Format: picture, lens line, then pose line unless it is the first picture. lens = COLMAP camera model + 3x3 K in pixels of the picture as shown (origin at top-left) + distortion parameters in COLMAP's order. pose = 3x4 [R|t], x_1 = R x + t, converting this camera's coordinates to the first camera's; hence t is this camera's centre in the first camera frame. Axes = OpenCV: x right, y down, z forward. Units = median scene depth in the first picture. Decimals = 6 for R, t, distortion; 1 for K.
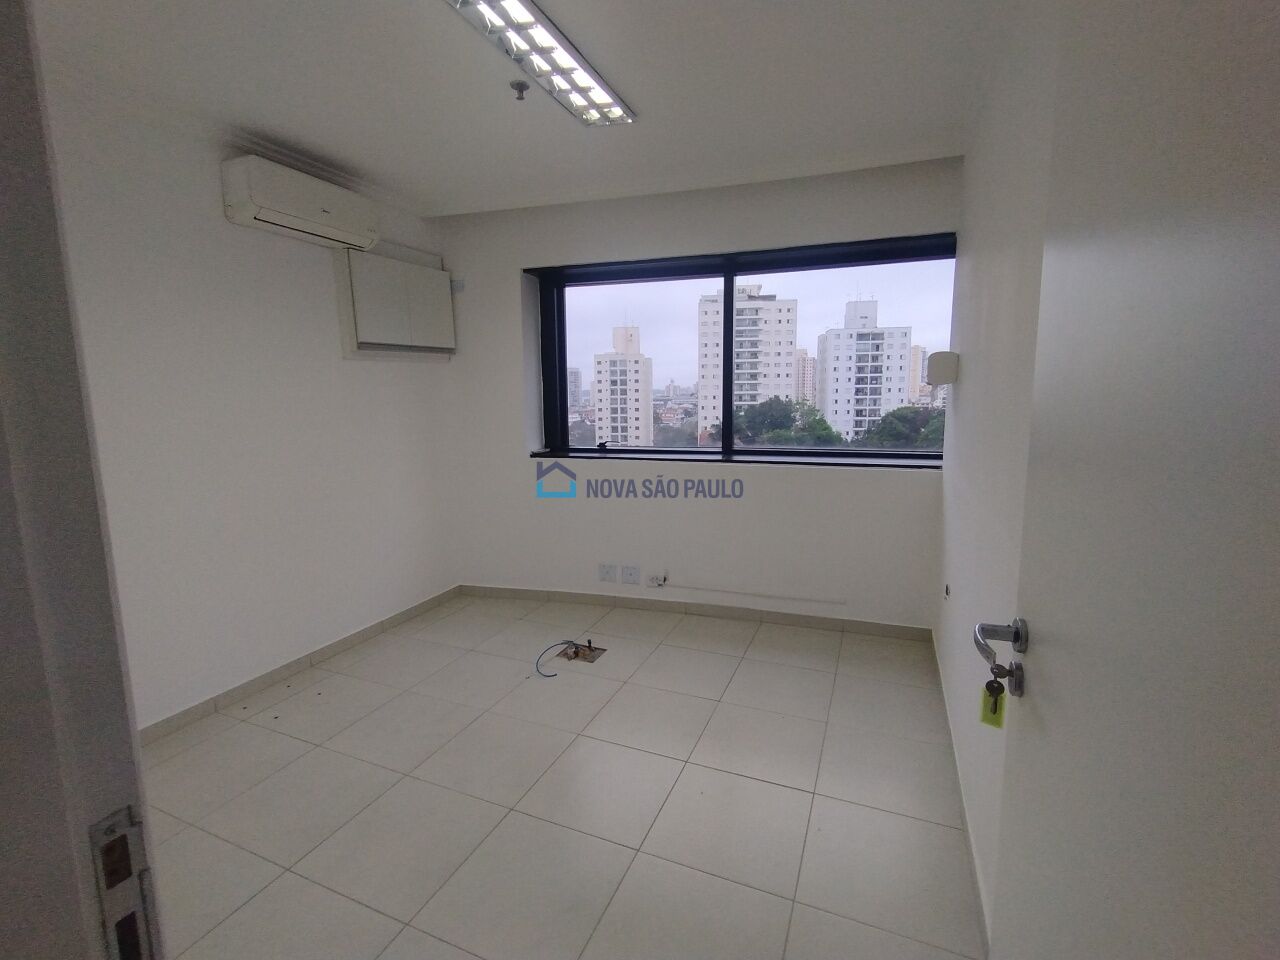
lens RADIAL K [[588.1, 0, 640.0], [0, 588.1, 480.0], [0, 0, 1]] dist [0.000215, 0.001307]
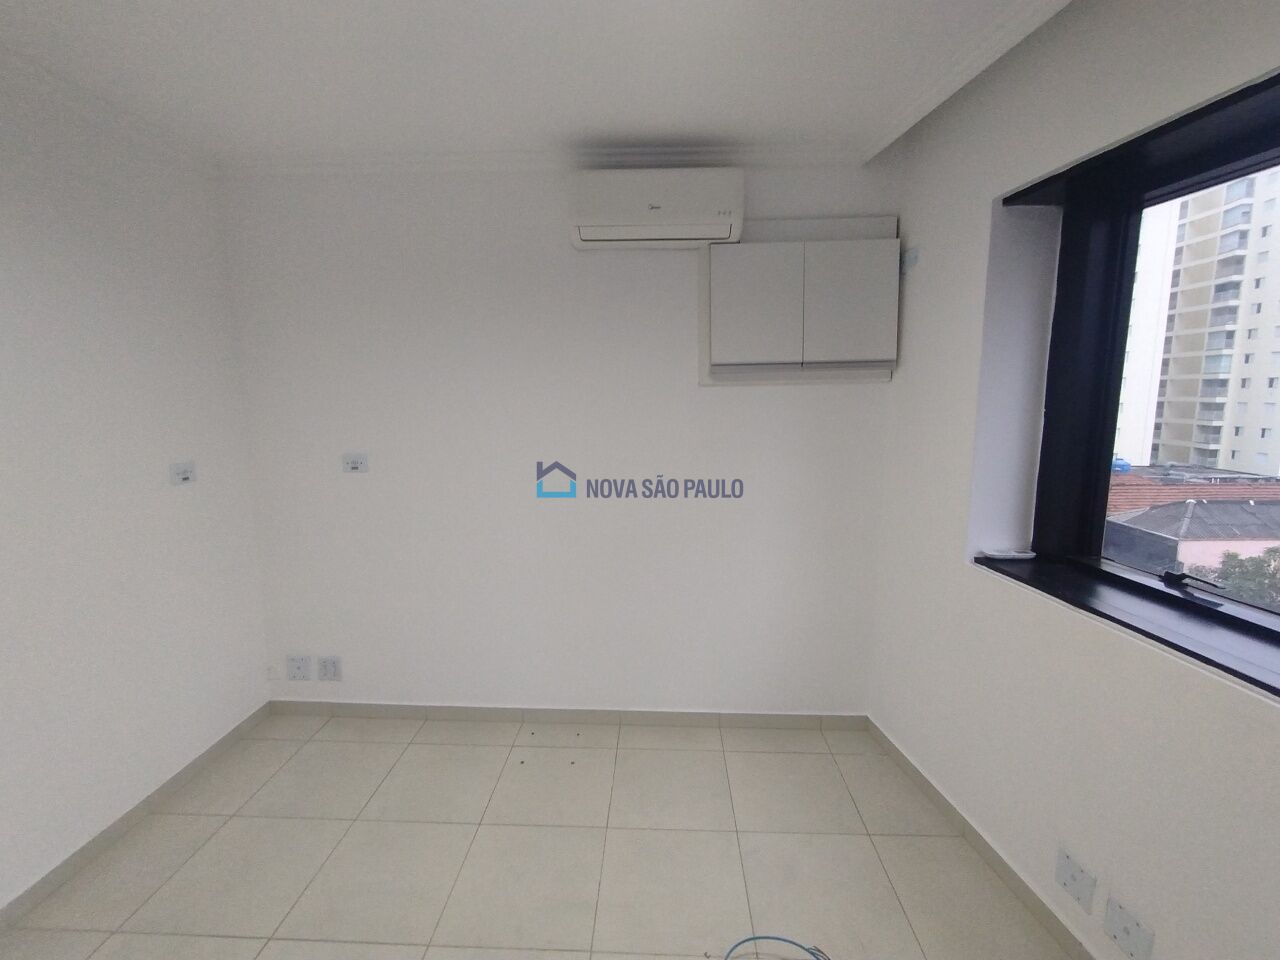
lens RADIAL K [[578.2, 0, 647.9], [0, 578.2, 478.4], [0, 0, 1]] dist [0.000335, -0.000803]
pose [[0.340091, 0.144517, -0.929222, 0.188841], [-0.140071, 0.984883, 0.101908, -0.127532], [0.929902, 0.095499, 0.355192, 0.557593]]
